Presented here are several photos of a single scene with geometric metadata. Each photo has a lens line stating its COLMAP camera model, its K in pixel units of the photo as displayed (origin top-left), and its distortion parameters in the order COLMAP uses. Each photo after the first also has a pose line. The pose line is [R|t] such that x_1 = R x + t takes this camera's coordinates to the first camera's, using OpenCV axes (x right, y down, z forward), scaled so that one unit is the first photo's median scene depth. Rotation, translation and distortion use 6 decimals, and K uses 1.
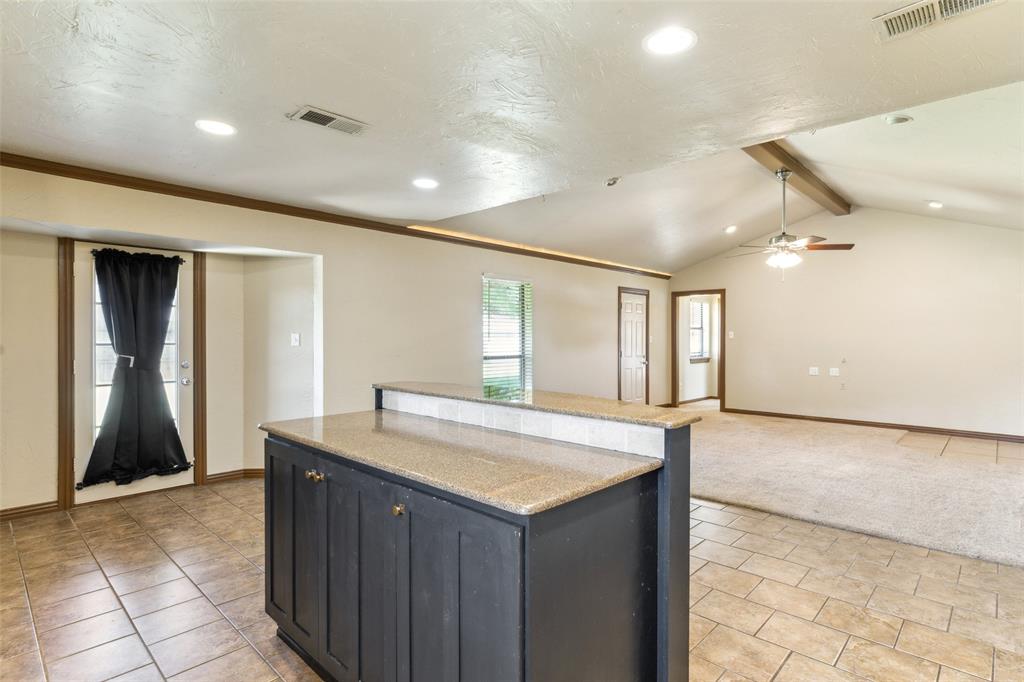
lens RADIAL K [[525.7, 0, 521.3], [0, 525.7, 340.1], [0, 0, 1]] dist [-0.000524, -0.002776]
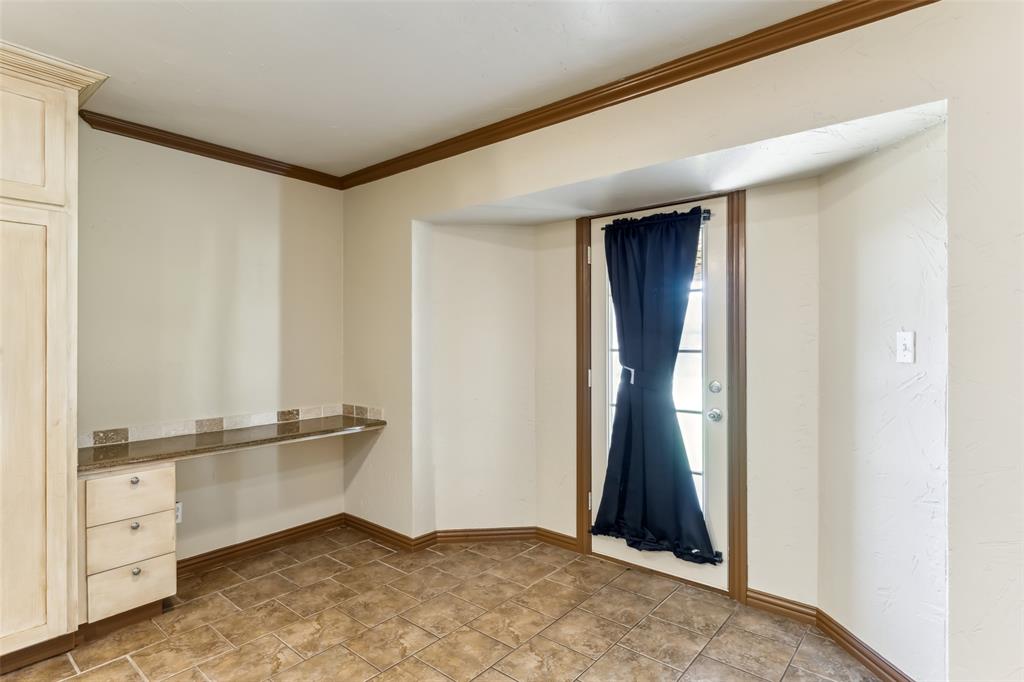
lens RADIAL K [[525.7, 0, 518.4], [0, 525.7, 337.7], [0, 0, 1]] dist [-0.000524, -0.002776]
pose [[0.063699, -0.003130, -0.997964, -0.061073], [-0.004370, 0.999985, -0.003415, -0.005833], [0.997960, 0.004579, 0.063684, 0.783902]]
